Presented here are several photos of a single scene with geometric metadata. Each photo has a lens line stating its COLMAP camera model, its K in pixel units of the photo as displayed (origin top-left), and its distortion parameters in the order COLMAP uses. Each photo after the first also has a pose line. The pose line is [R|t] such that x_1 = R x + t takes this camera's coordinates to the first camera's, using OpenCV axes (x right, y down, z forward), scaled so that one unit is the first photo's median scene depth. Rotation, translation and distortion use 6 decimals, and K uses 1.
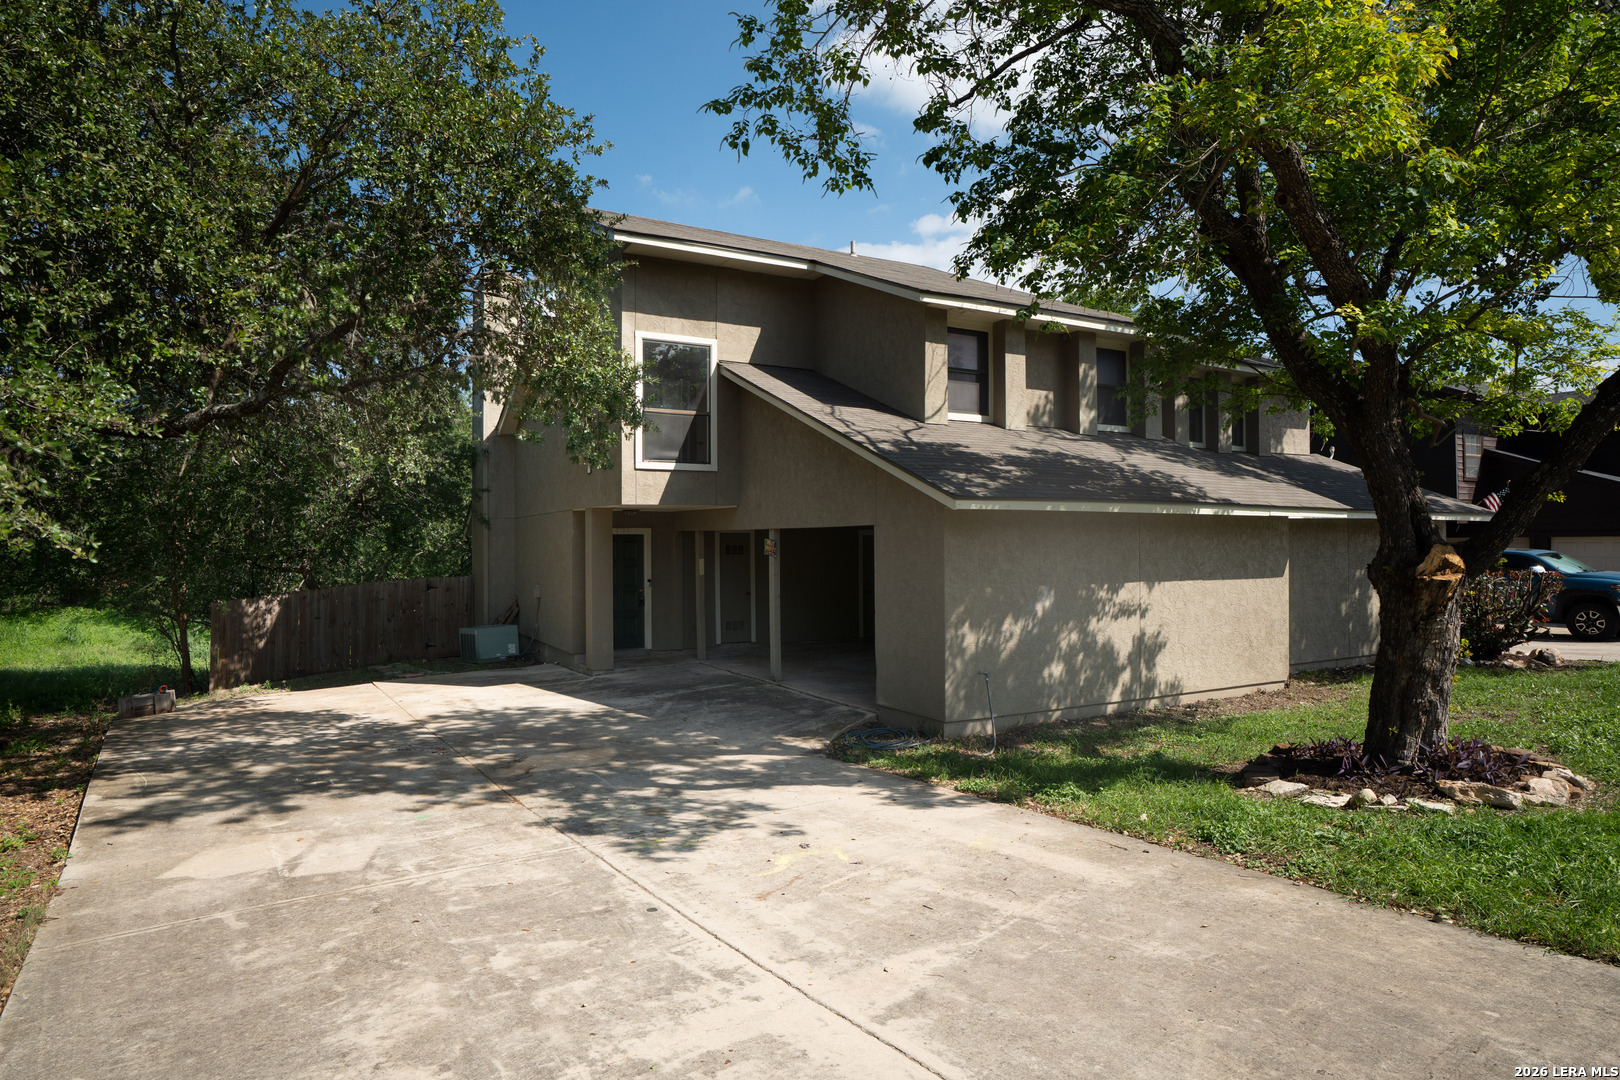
lens RADIAL K [[947.1, 0, 810.0], [0, 947.1, 540.0], [0, 0, 1]] dist [0.021373, 0.000800]
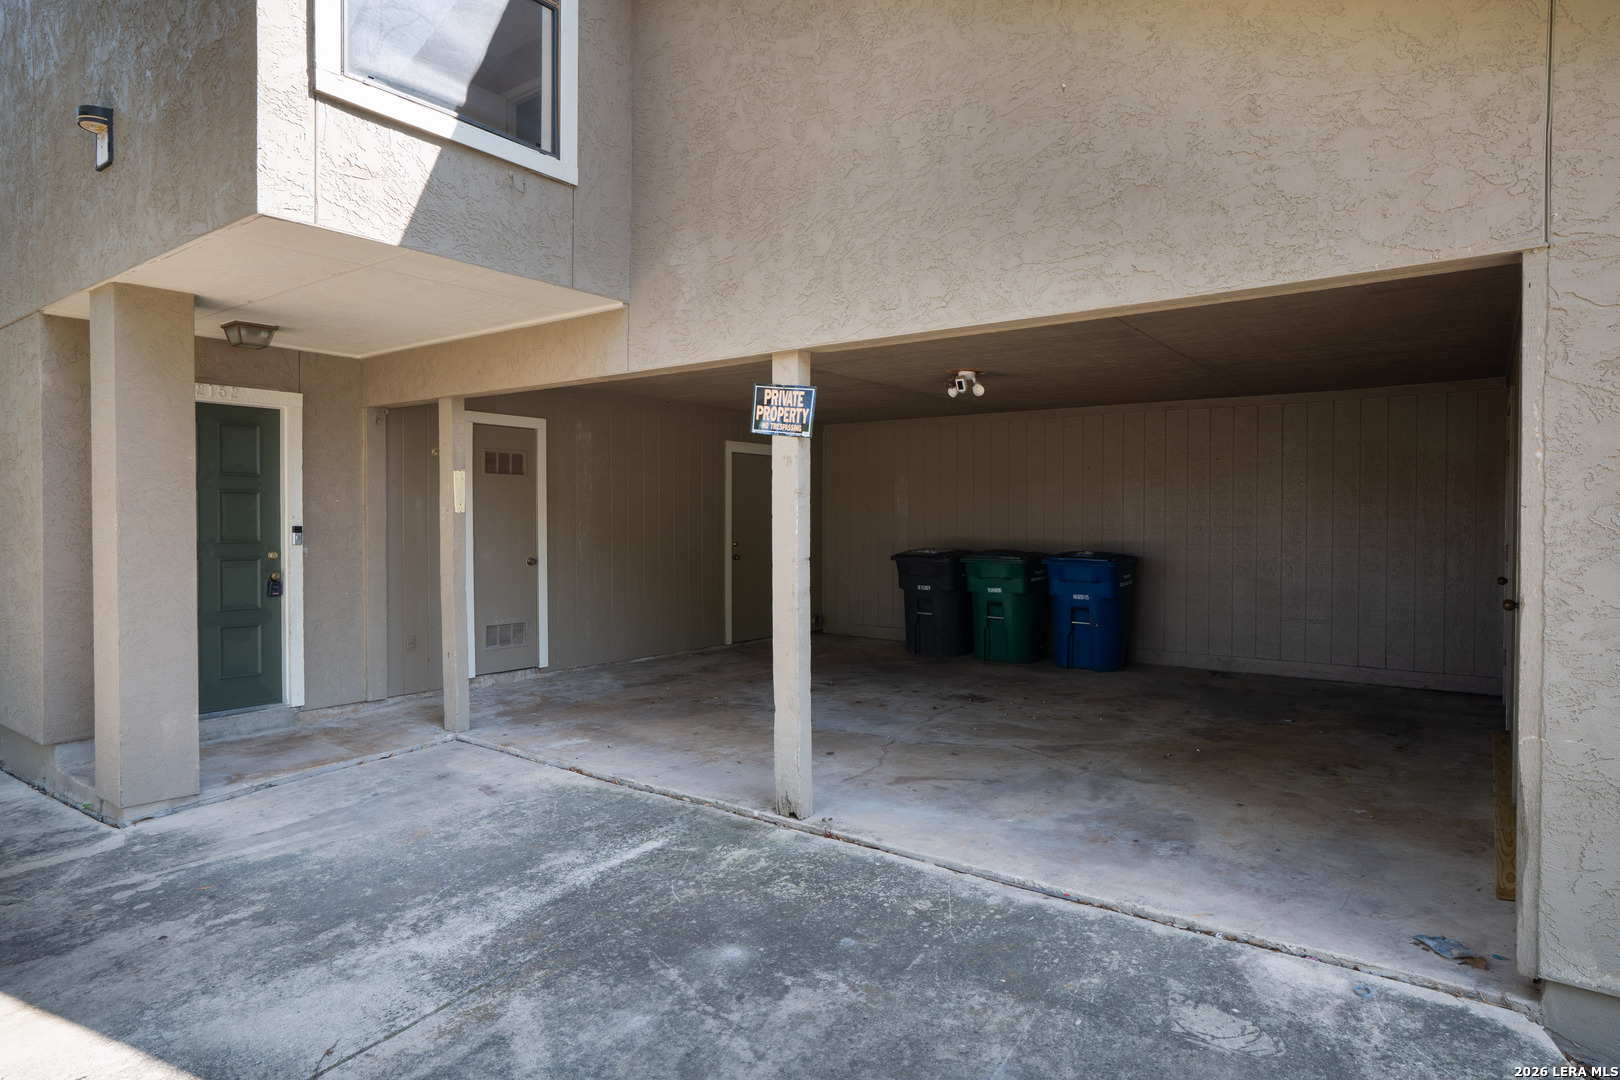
lens RADIAL K [[947.1, 0, 810.0], [0, 947.1, 540.0], [0, 0, 1]] dist [0.021373, 0.000800]
pose [[0.915972, -0.001770, 0.401239, -0.138803], [-0.007320, 0.999750, 0.021123, 0.038935], [-0.401176, -0.022285, 0.915730, 0.582067]]
